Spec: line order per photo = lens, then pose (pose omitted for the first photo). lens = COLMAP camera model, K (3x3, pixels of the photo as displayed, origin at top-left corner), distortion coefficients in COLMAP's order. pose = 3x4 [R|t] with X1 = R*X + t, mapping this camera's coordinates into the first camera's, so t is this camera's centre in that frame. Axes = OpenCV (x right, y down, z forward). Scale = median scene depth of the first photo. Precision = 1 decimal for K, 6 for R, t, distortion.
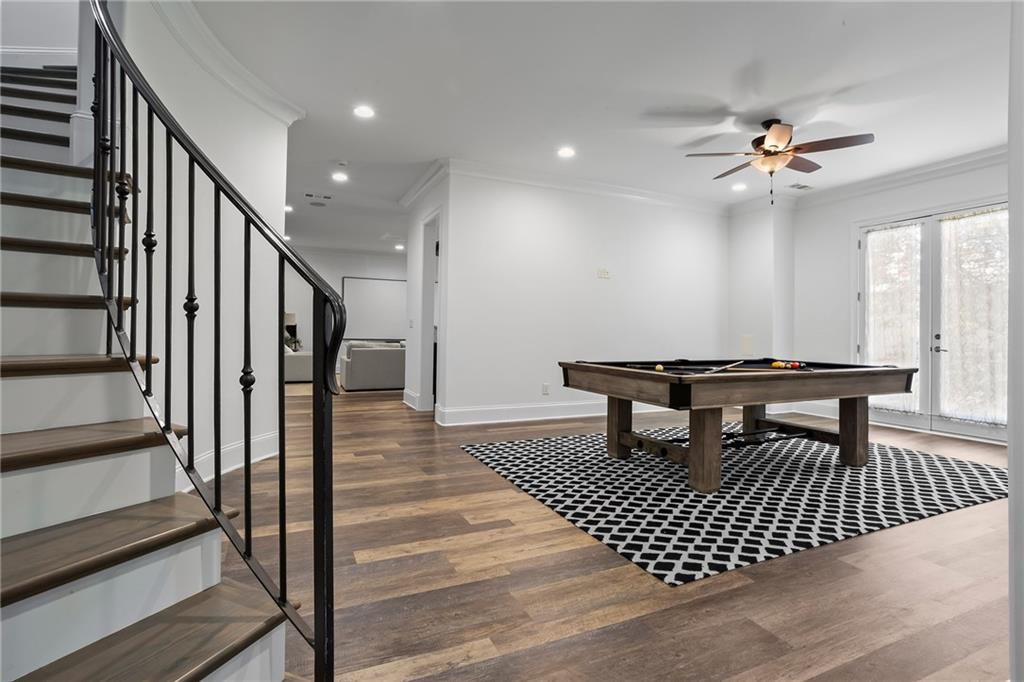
lens RADIAL K [[488.9, 0, 511.5], [0, 488.9, 333.4], [0, 0, 1]] dist [-0.029749, 0.006697]
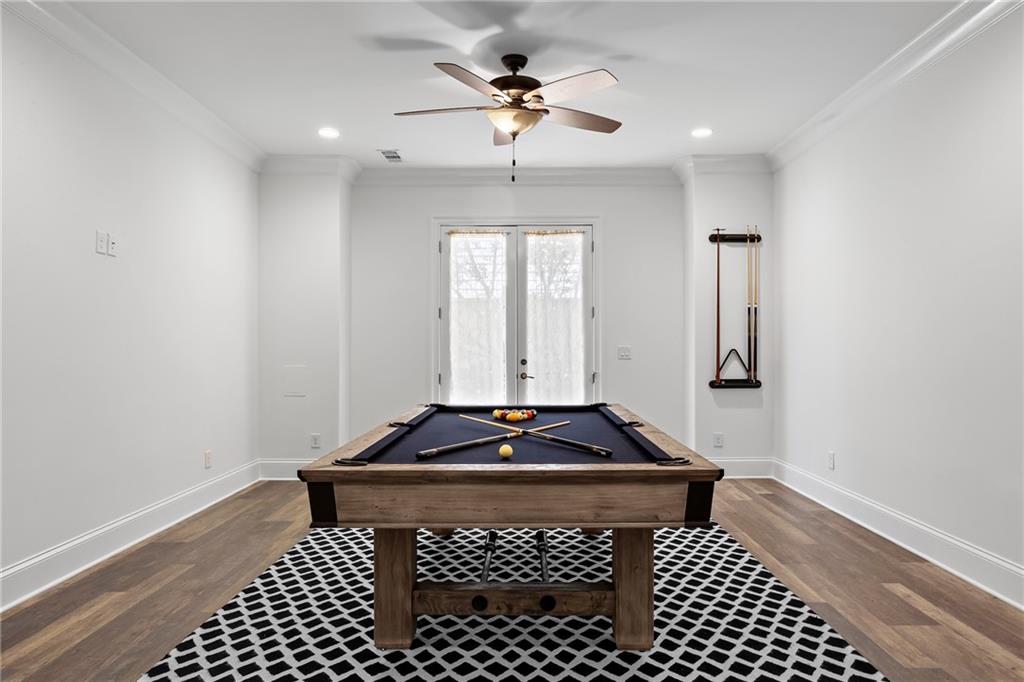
lens RADIAL K [[667.1, 0, 510.9], [0, 667.1, 350.2], [0, 0, 1]] dist [-0.002138, 0.000632]
pose [[0.419556, -0.020658, 0.907495, -0.285825], [0.012884, 0.999776, 0.016802, -0.040320], [-0.907638, 0.004643, 0.419728, 0.545323]]
